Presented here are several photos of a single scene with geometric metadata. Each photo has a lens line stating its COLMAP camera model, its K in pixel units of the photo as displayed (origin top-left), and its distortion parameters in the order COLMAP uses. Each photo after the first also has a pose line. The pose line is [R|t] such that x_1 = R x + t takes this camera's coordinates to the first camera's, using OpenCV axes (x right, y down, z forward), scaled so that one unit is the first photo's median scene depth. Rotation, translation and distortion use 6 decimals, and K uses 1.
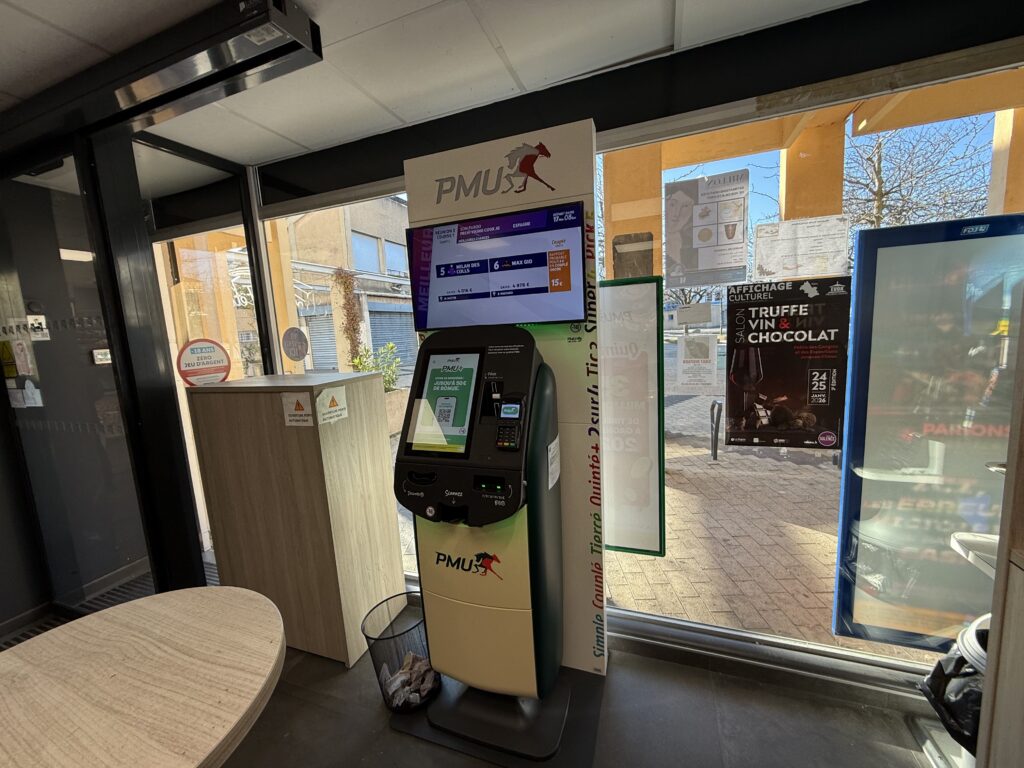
lens RADIAL K [[406.7, 0, 507.0], [0, 406.7, 383.0], [0, 0, 1]] dist [0.001914, -0.000498]
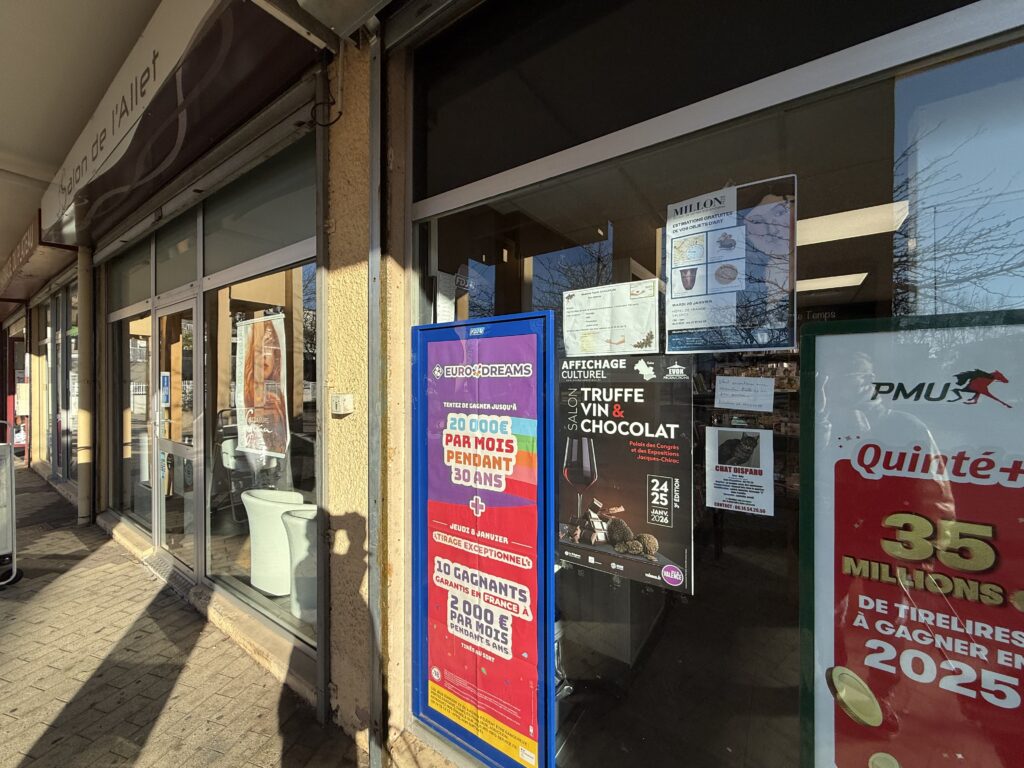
lens RADIAL K [[406.7, 0, 507.0], [0, 406.7, 383.0], [0, 0, 1]] dist [0.001914, -0.000498]
pose [[0.966539, 0.056645, -0.250189, 0.506484], [-0.086316, 0.990259, -0.109253, -0.072836], [0.241563, 0.127192, 0.962013, 0.149410]]
